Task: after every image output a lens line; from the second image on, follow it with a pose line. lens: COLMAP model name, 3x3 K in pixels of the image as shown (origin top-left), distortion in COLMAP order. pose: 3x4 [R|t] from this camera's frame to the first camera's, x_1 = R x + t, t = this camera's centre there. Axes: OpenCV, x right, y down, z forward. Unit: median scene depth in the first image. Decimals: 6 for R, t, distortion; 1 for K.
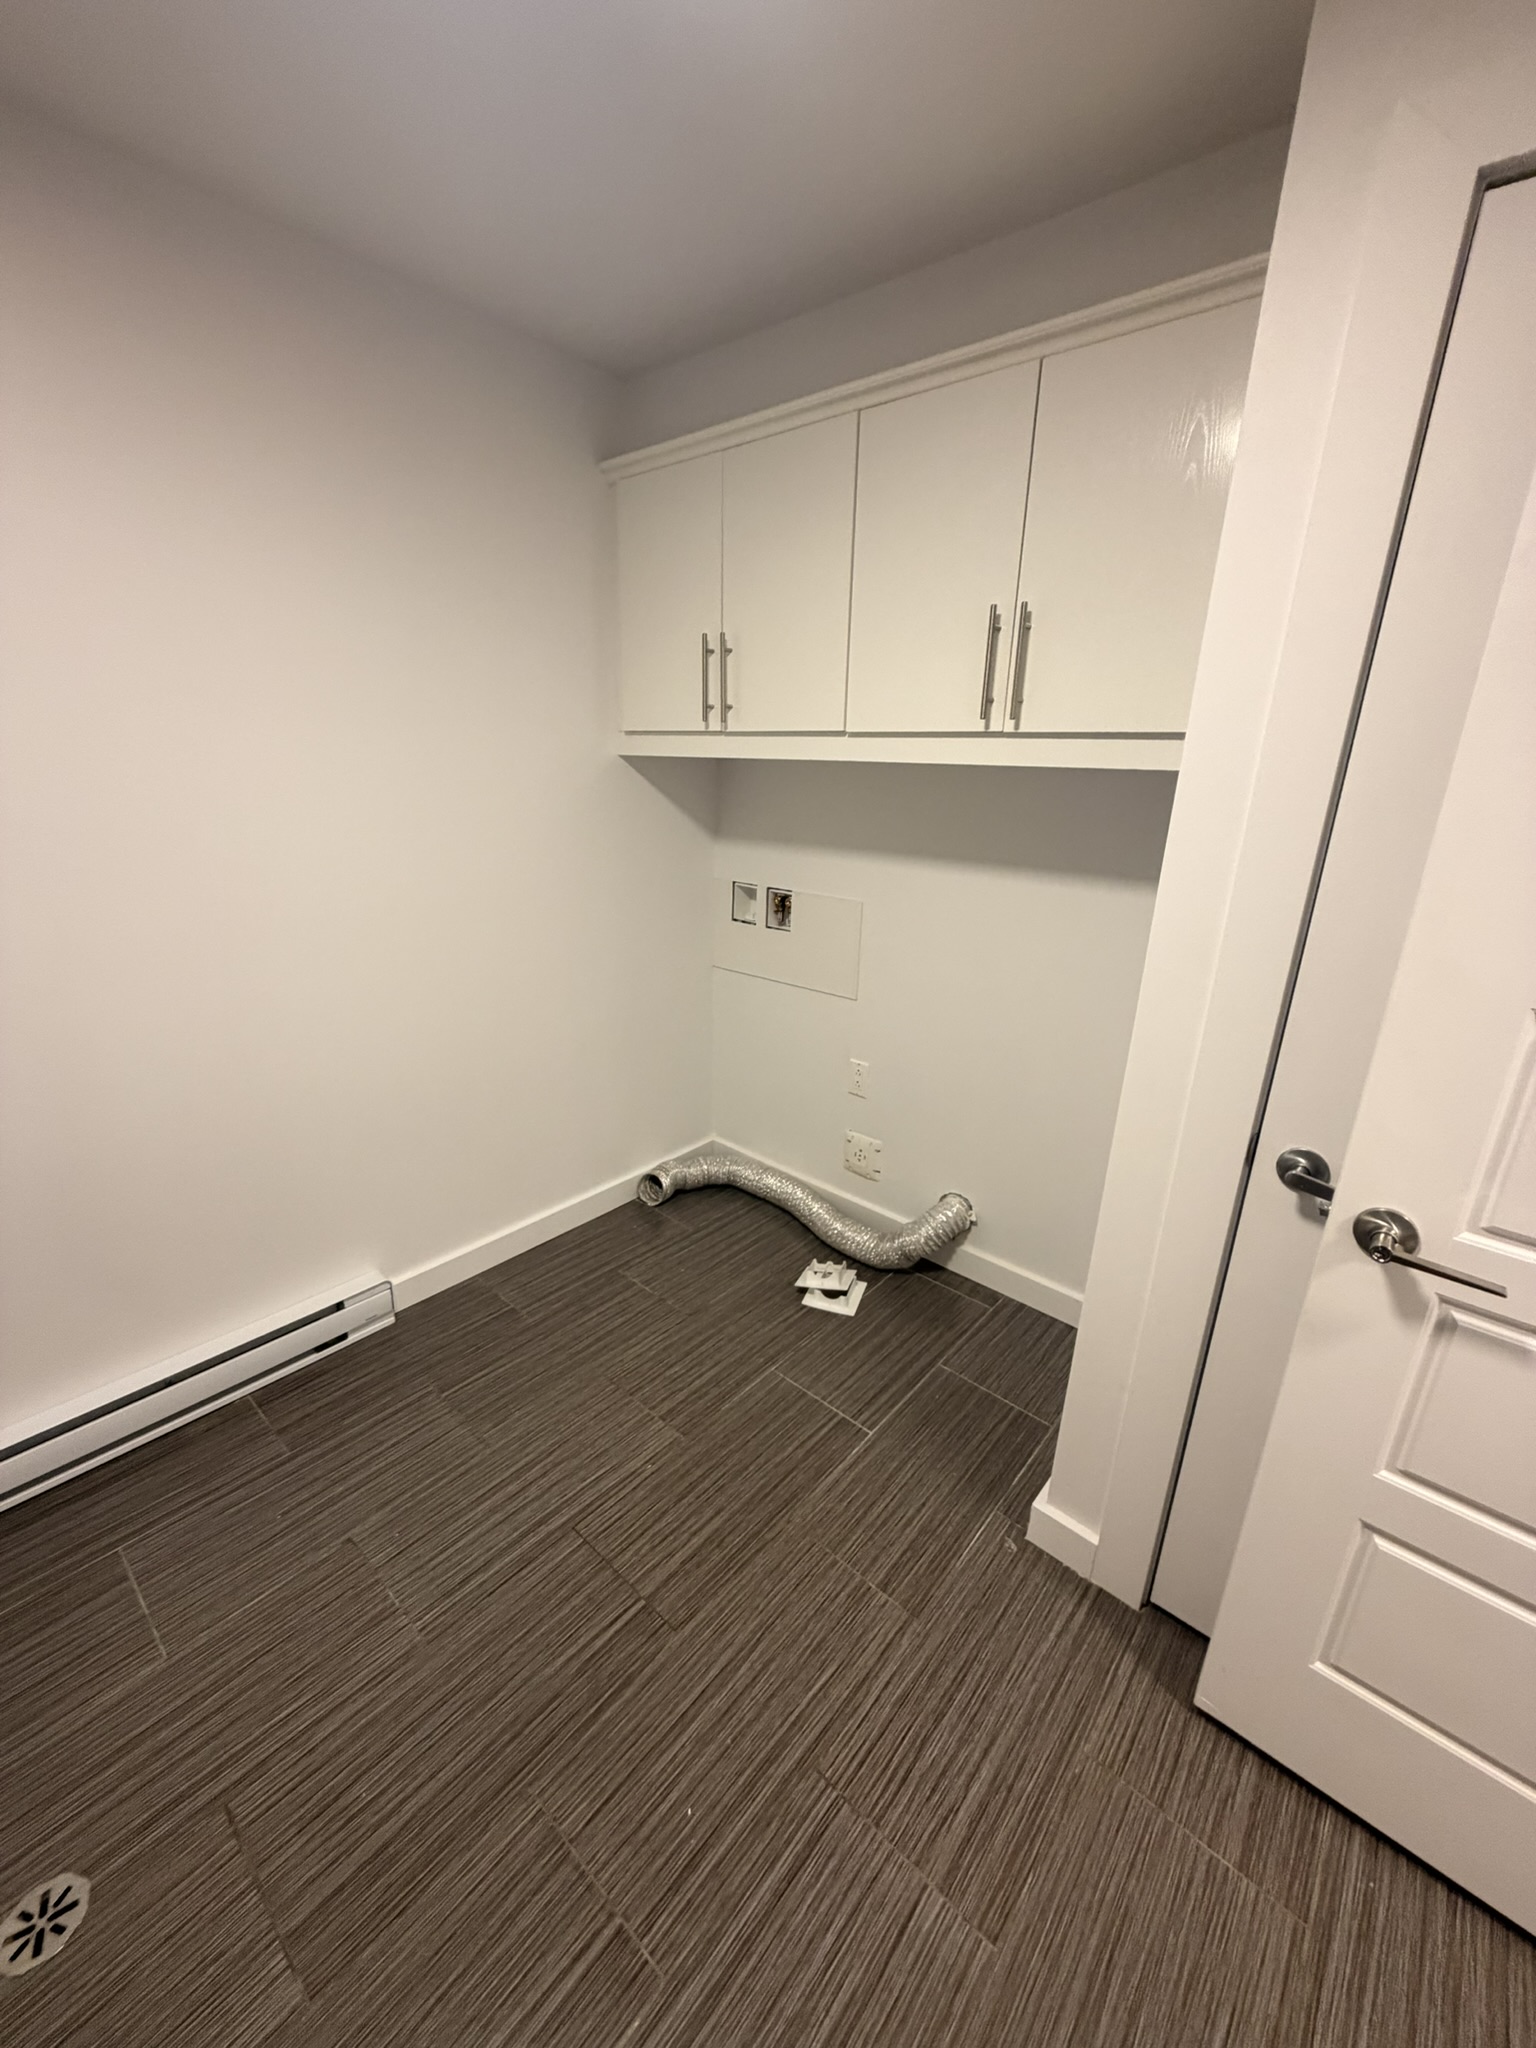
lens RADIAL K [[821.6, 0, 762.0], [0, 821.6, 1024.2], [0, 0, 1]] dist [0.000633, 0.000181]
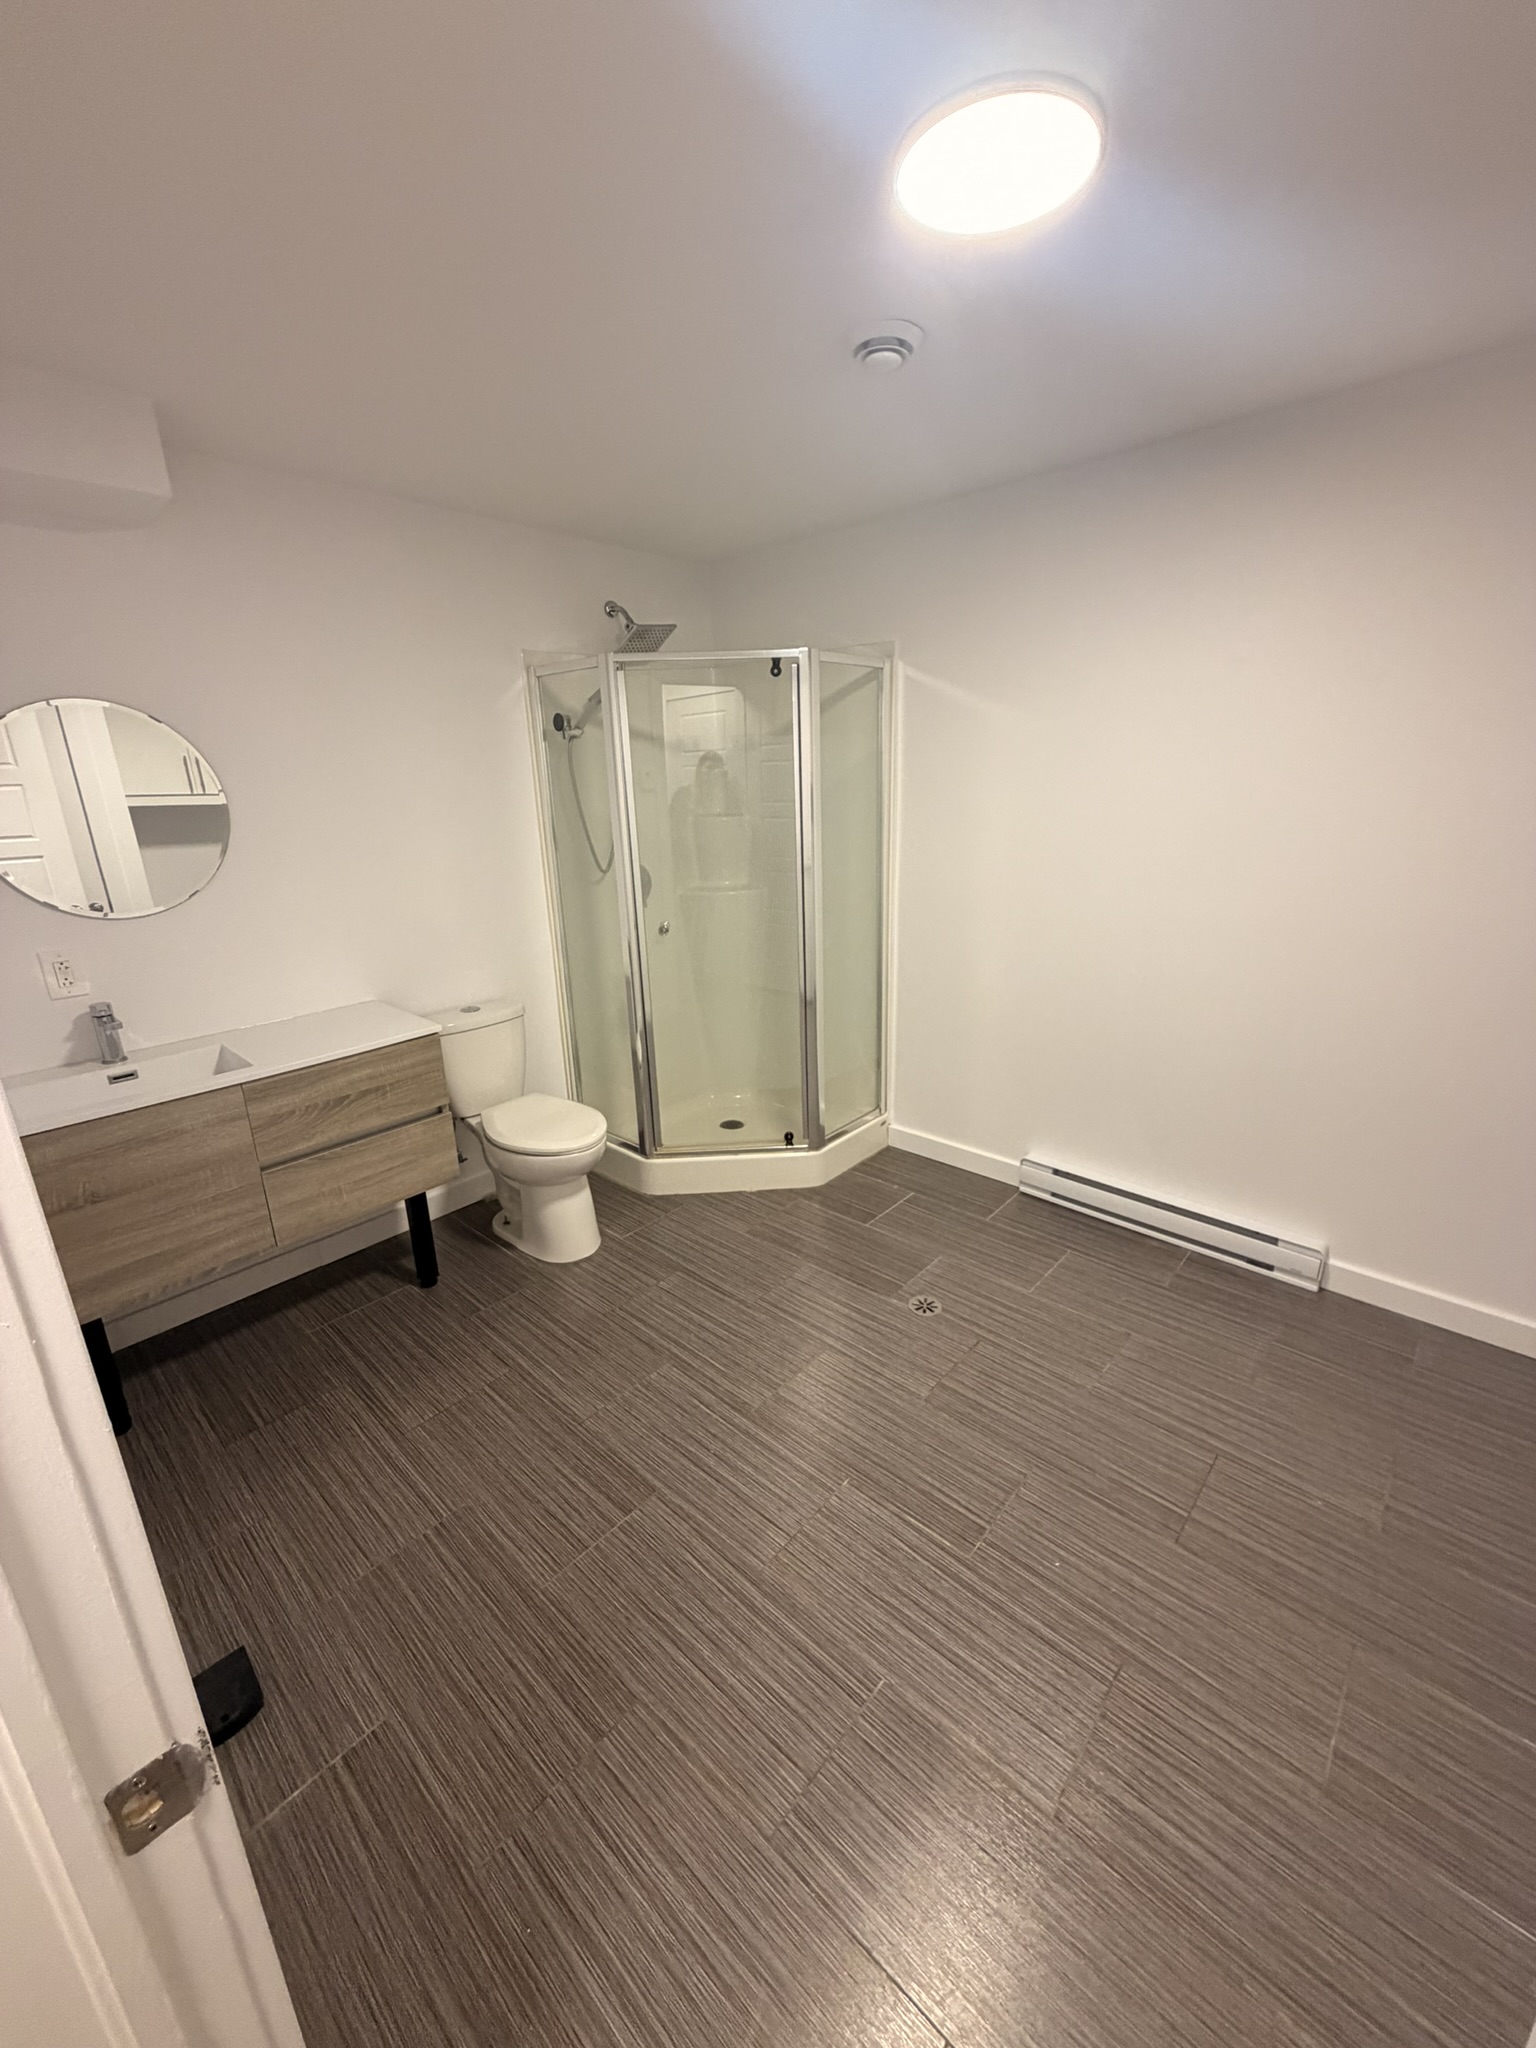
lens RADIAL K [[821.6, 0, 766.3], [0, 821.6, 1024.1], [0, 0, 1]] dist [0.000633, 0.000181]
pose [[-0.026060, 0.266919, -0.963366, 0.923624], [-0.288003, 0.920829, 0.262924, -0.089724], [0.957275, 0.284304, 0.052877, 0.185055]]
